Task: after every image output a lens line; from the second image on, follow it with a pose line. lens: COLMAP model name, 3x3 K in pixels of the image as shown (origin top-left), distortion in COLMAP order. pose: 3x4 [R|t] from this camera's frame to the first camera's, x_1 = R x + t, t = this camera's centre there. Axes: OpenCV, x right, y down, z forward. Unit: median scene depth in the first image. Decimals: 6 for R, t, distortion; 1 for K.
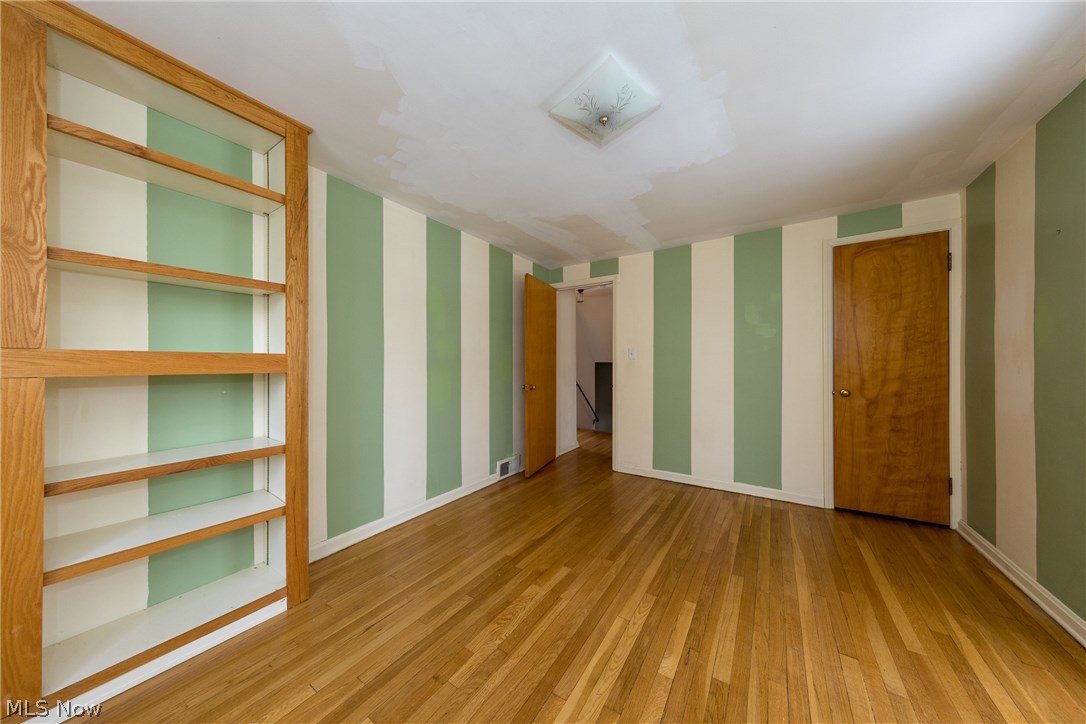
lens RADIAL K [[344.0, 0, 546.4], [0, 344.0, 362.2], [0, 0, 1]] dist [0.006162, -0.000101]
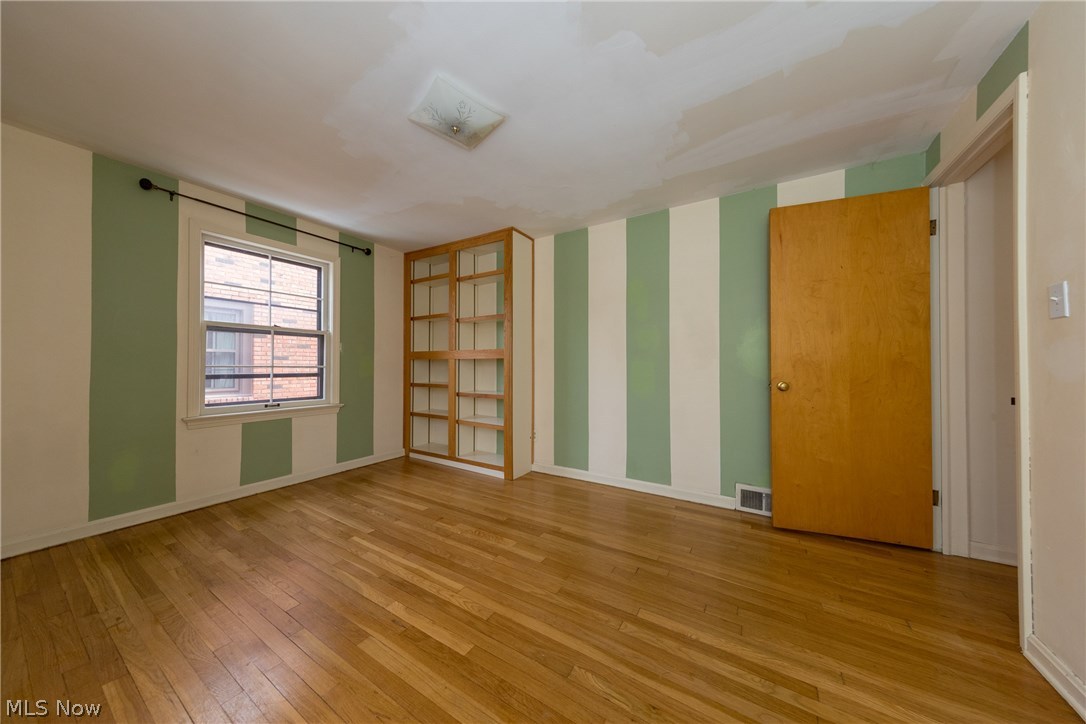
lens RADIAL K [[344.0, 0, 546.4], [0, 344.0, 362.2], [0, 0, 1]] dist [0.006162, -0.000101]
pose [[0.031447, -0.009738, -0.999458, 1.249087], [0.002153, 0.999951, -0.009675, 0.074451], [0.999503, -0.001848, 0.031466, 1.207494]]
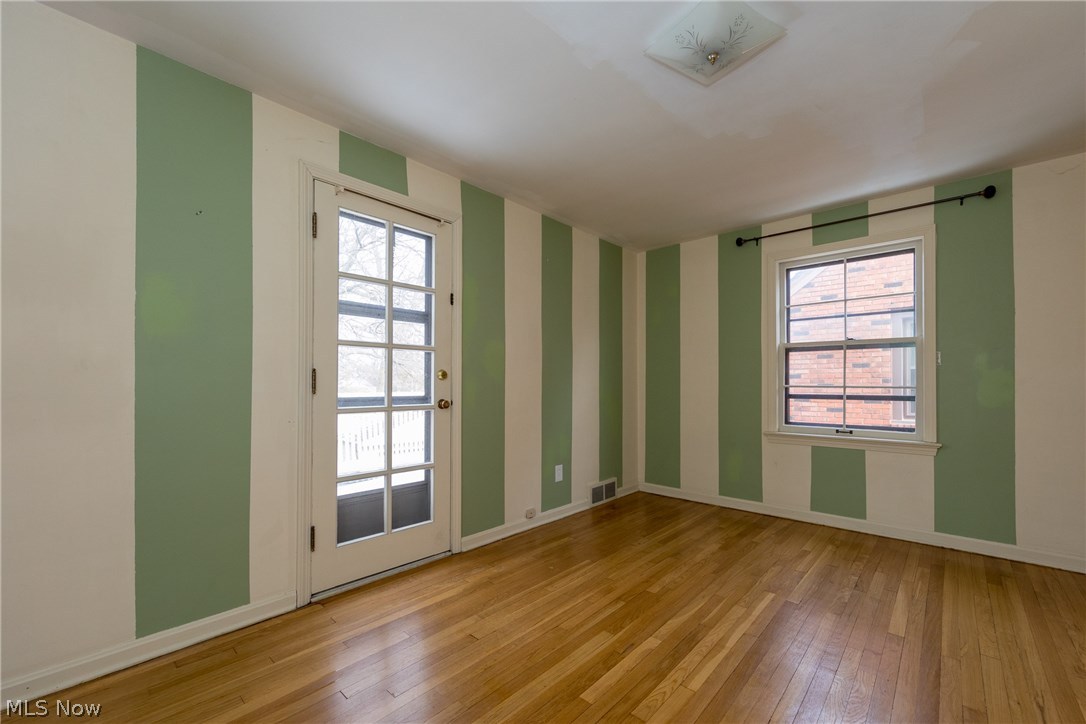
lens RADIAL K [[442.7, 0, 575.4], [0, 442.7, 379.7], [0, 0, 1]] dist [0.008230, 0.000114]
pose [[-0.992825, -0.000573, 0.119572, 0.349122], [-0.002168, 0.999910, -0.013212, 0.074231], [-0.119554, -0.013376, -0.992738, 1.988068]]
